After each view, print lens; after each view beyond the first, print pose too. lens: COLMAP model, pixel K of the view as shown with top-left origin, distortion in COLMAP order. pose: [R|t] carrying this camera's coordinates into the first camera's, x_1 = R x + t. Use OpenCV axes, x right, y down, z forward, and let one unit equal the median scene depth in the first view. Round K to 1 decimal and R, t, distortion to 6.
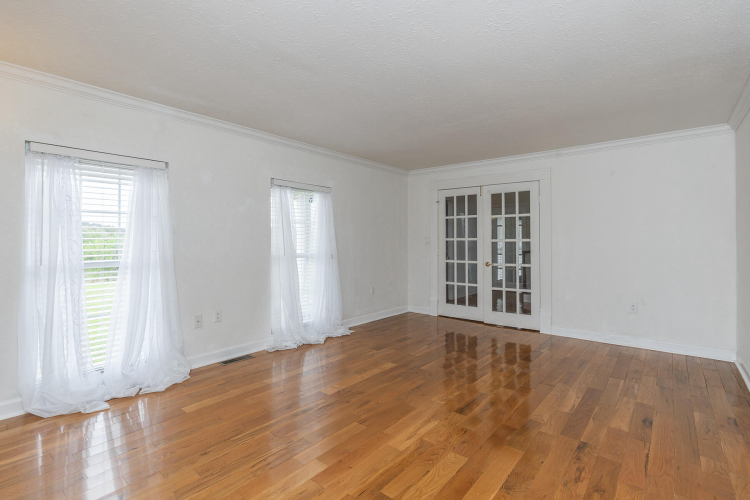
lens RADIAL K [[349.0, 0, 372.7], [0, 349.0, 249.1], [0, 0, 1]] dist [0.000651, 0.000000]
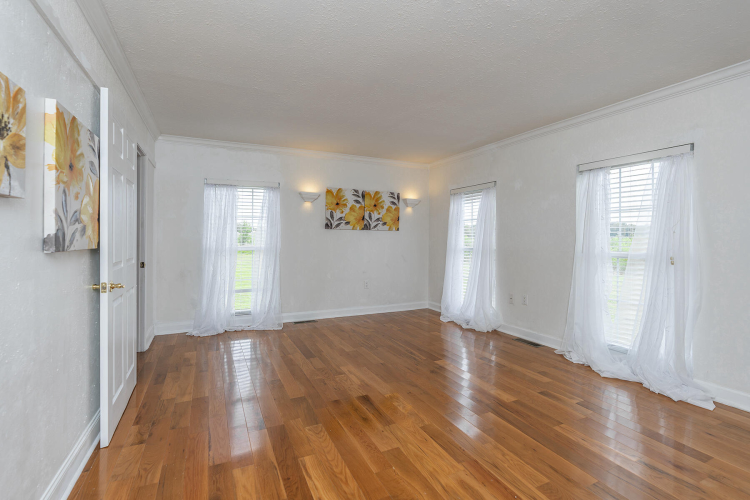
lens RADIAL K [[349.0, 0, 372.7], [0, 349.0, 249.1], [0, 0, 1]] dist [0.000651, 0.000000]
pose [[-0.414588, 0.028637, -0.909558, 1.056744], [-0.018057, 0.999049, 0.039685, -0.018762], [0.909830, 0.032877, -0.413677, 1.292219]]
